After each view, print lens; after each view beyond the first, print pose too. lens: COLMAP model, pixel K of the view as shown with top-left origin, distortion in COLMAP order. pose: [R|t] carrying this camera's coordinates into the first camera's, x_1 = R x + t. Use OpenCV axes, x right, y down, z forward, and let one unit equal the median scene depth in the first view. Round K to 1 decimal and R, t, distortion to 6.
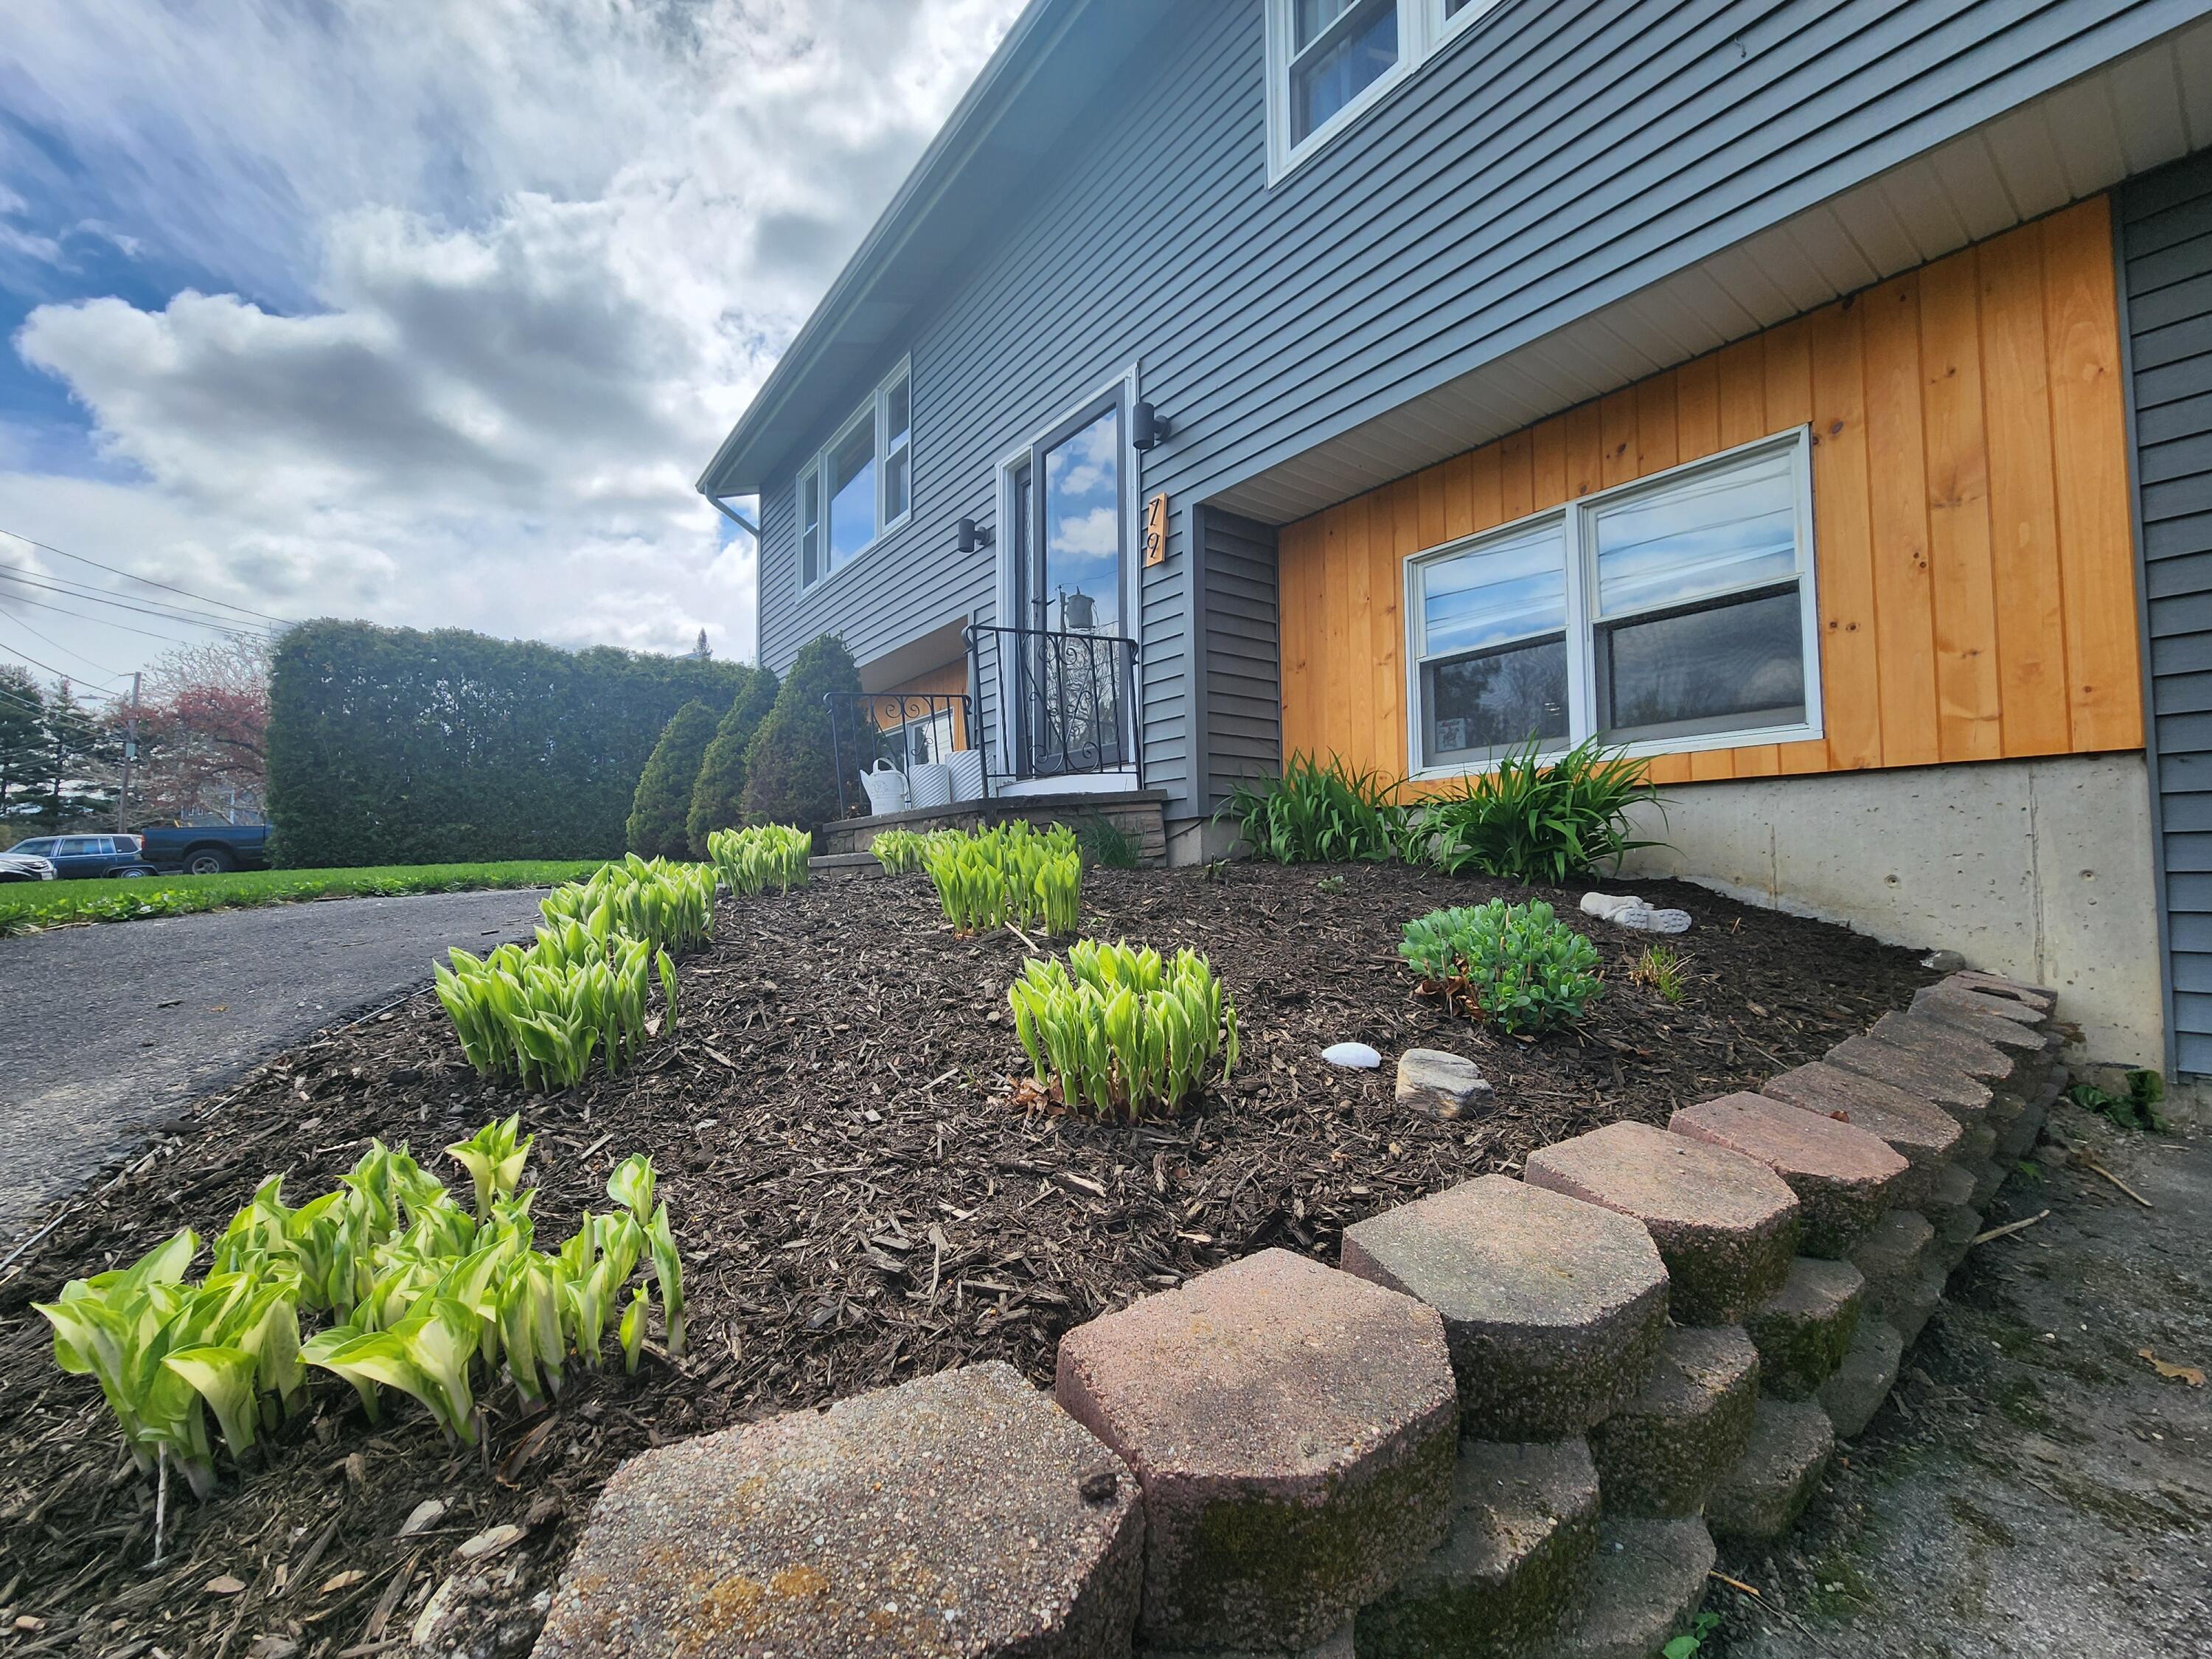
lens RADIAL K [[900.8, 0, 1106.0], [0, 900.8, 829.5], [0, 0, 1]] dist [-0.002383, -0.000276]
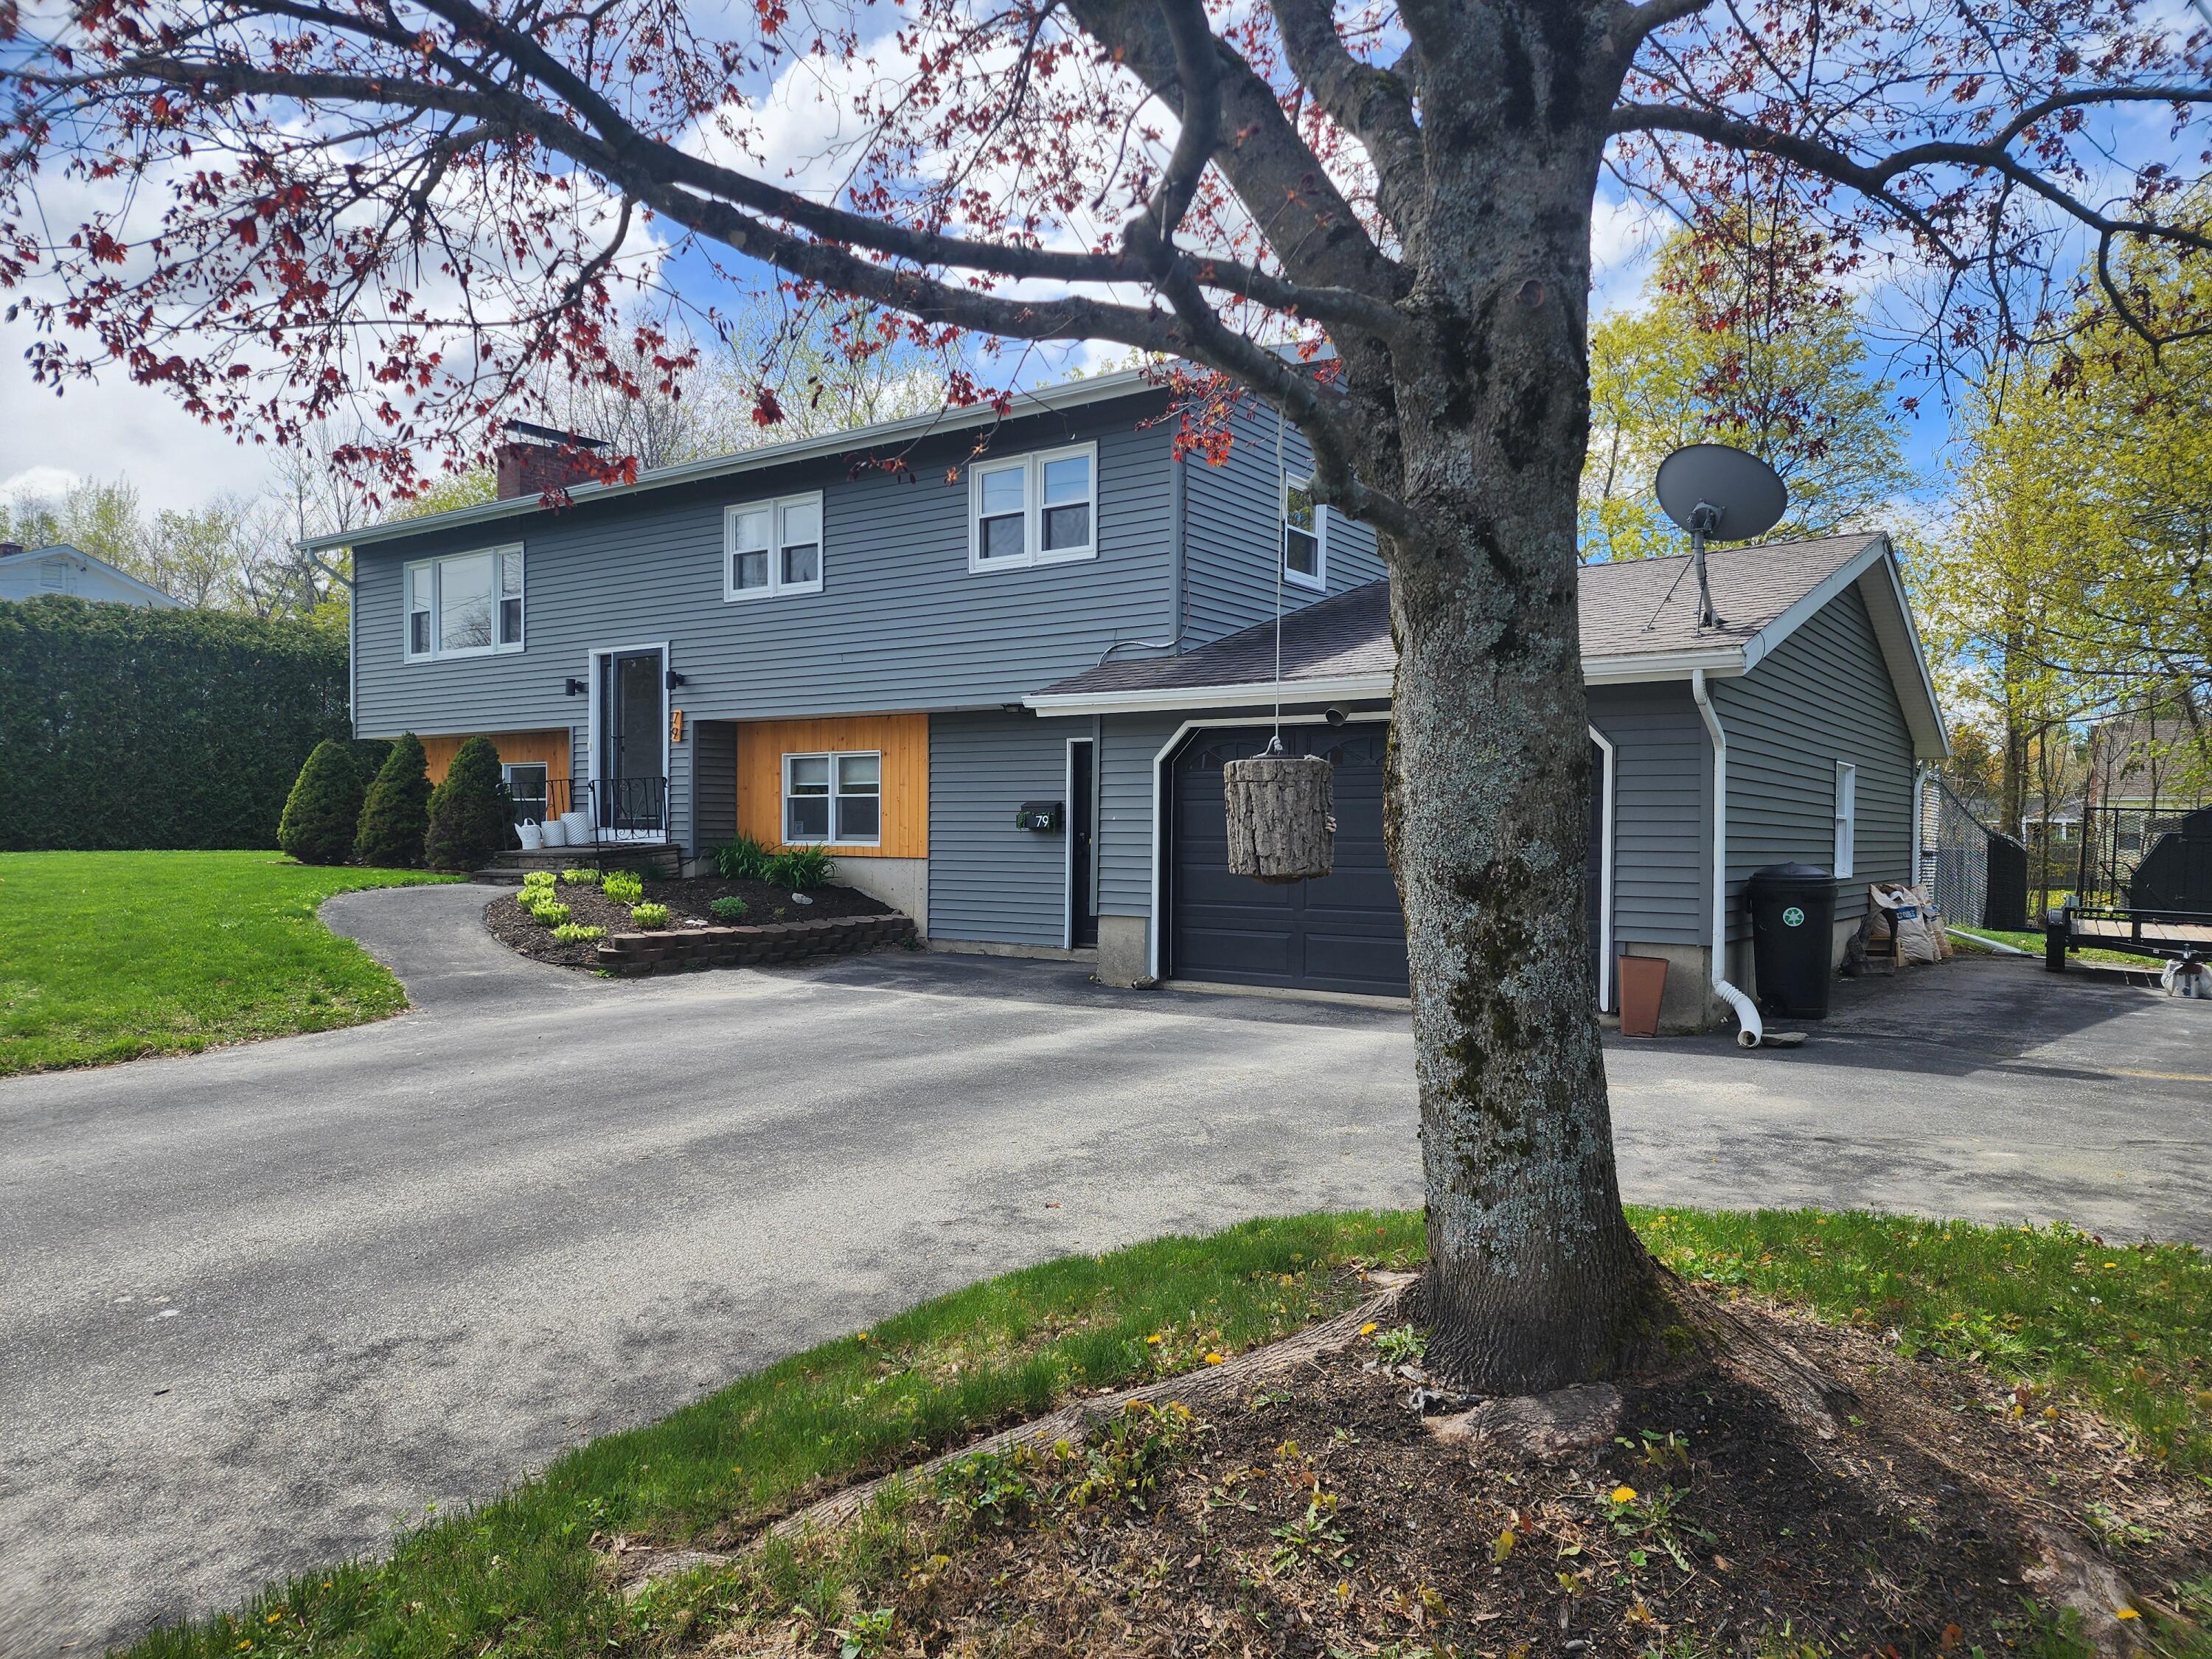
lens RADIAL K [[1463.3, 0, 1106.0], [0, 1463.3, 829.5], [0, 0, 1]] dist [0.140511, -0.123689]
pose [[0.956217, 0.019266, 0.292025, 0.006571], [-0.032063, 0.998721, 0.039098, -0.223224], [-0.290898, -0.046750, 0.955611, -2.443425]]
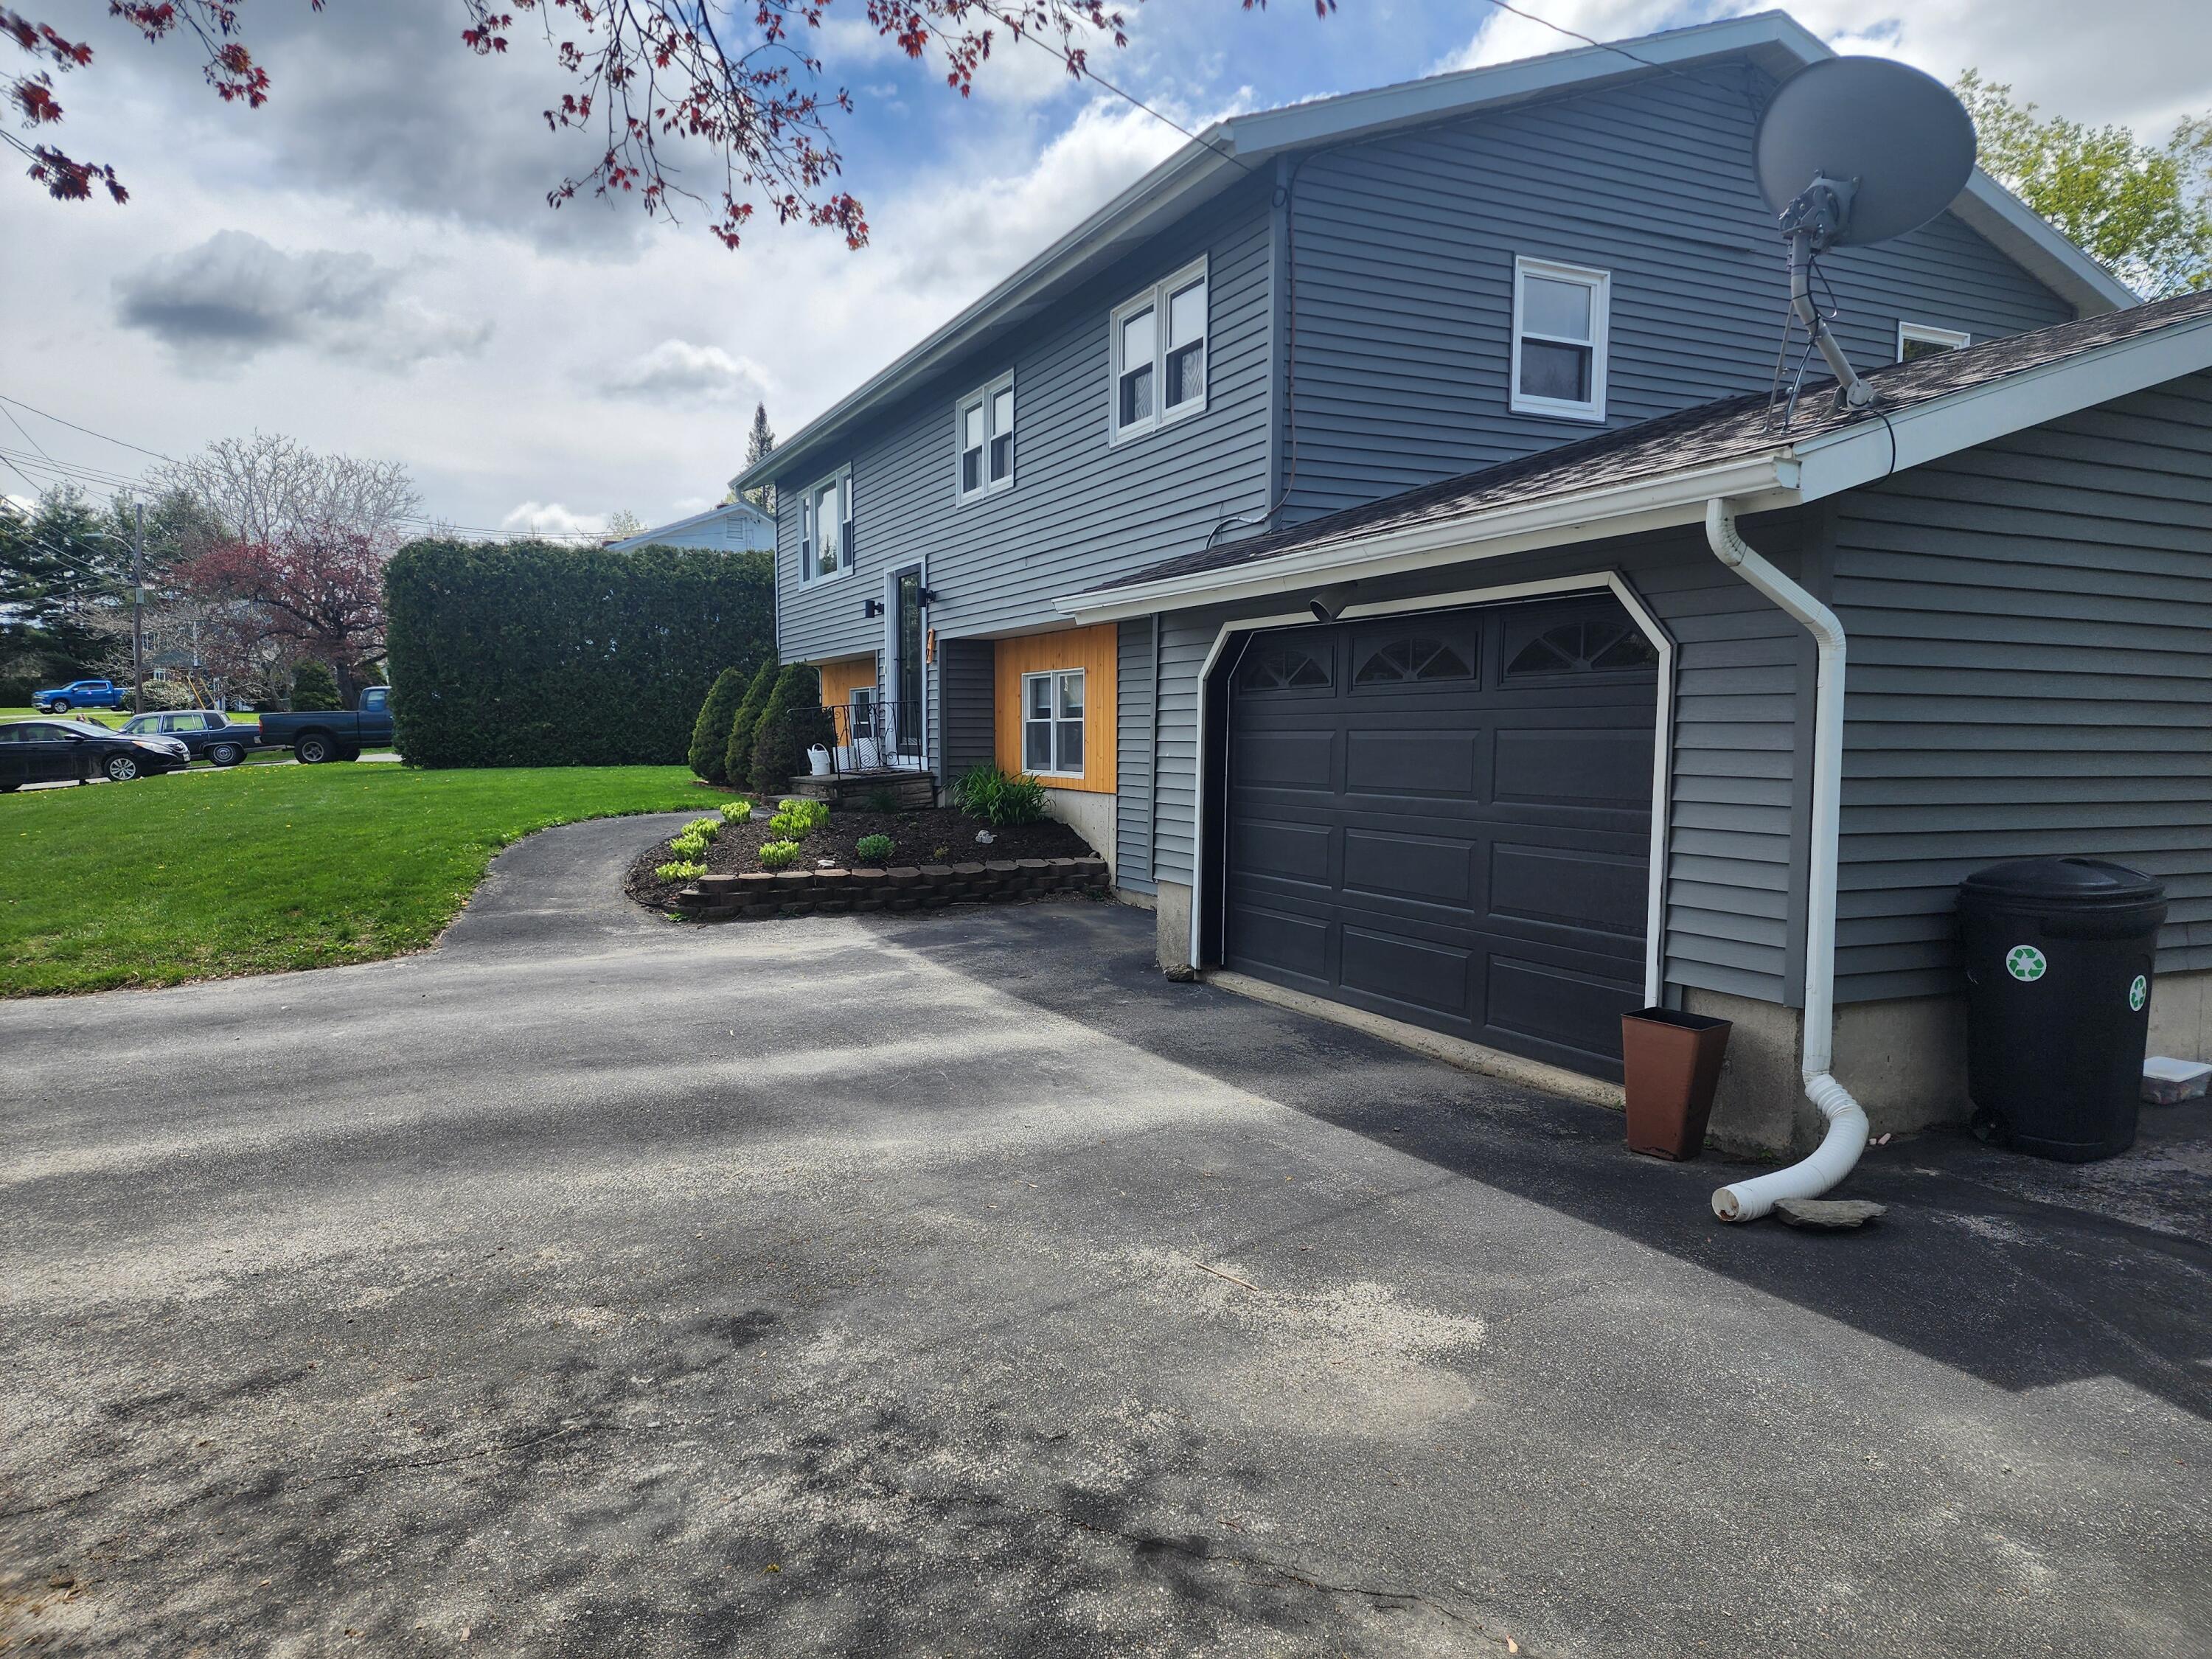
lens RADIAL K [[1463.3, 0, 1106.0], [0, 1463.3, 829.5], [0, 0, 1]] dist [0.140511, -0.123689]
pose [[0.979201, 0.029232, -0.200776, 1.007015], [-0.006205, 0.993418, 0.114375, -0.264802], [0.202798, -0.110750, 0.972937, -1.978112]]
